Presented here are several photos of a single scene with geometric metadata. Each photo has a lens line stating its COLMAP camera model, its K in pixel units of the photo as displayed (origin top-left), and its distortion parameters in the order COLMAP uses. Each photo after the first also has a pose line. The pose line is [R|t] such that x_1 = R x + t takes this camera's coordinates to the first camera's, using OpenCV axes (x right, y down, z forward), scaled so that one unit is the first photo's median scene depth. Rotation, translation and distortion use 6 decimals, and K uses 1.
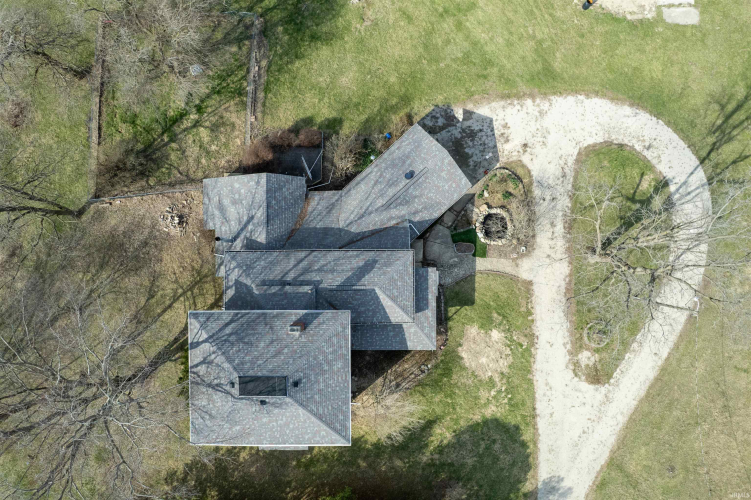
lens RADIAL K [[477.6, 0, 378.3], [0, 477.6, 254.4], [0, 0, 1]] dist [-0.038833, 0.004236]
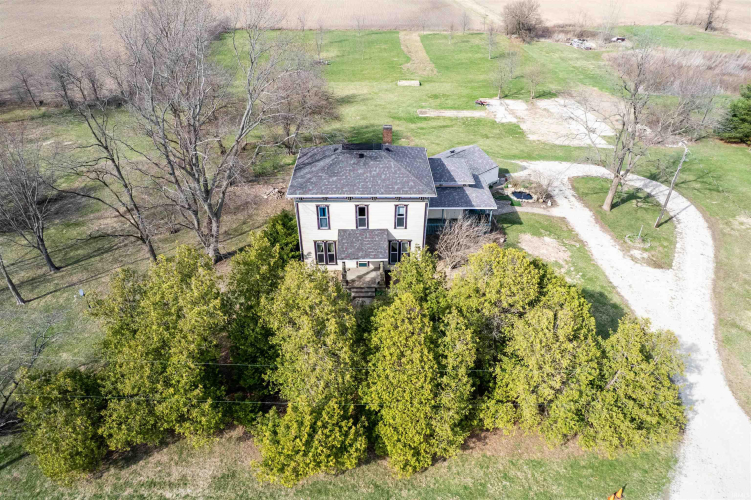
lens RADIAL K [[477.6, 0, 378.3], [0, 477.6, 254.4], [0, 0, 1]] dist [-0.038833, 0.004236]
pose [[0.999945, 0.005573, 0.008873, -0.161321], [0.004320, 0.552136, -0.833743, 1.114320], [-0.009546, 0.833736, 0.552081, 0.418620]]
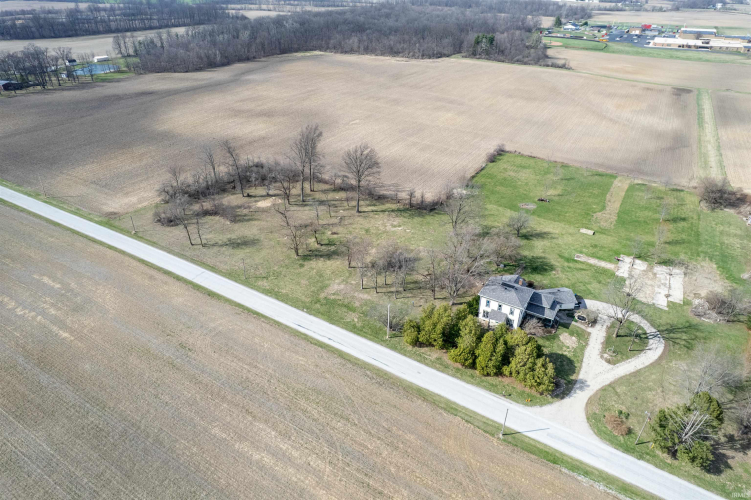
lens RADIAL K [[477.6, 0, 378.3], [0, 477.6, 254.4], [0, 0, 1]] dist [-0.038833, 0.004236]
pose [[0.846237, 0.286486, -0.449231, 0.385832], [-0.532272, 0.416788, -0.736868, 2.656217], [-0.023869, 0.862678, 0.505190, -0.824804]]
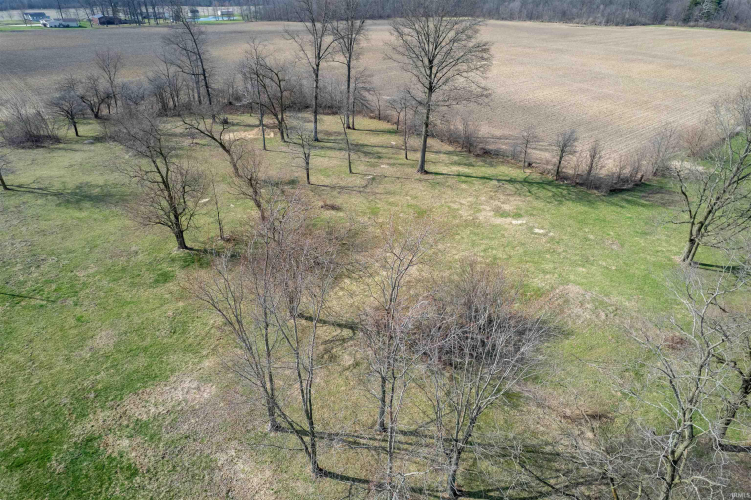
lens RADIAL K [[477.6, 0, 378.3], [0, 477.6, 254.4], [0, 0, 1]] dist [-0.038833, 0.004236]
pose [[0.630635, 0.393228, -0.669083, -0.609845], [-0.775663, 0.291100, -0.560007, 0.638685], [-0.025441, 0.872143, 0.488589, 0.422007]]
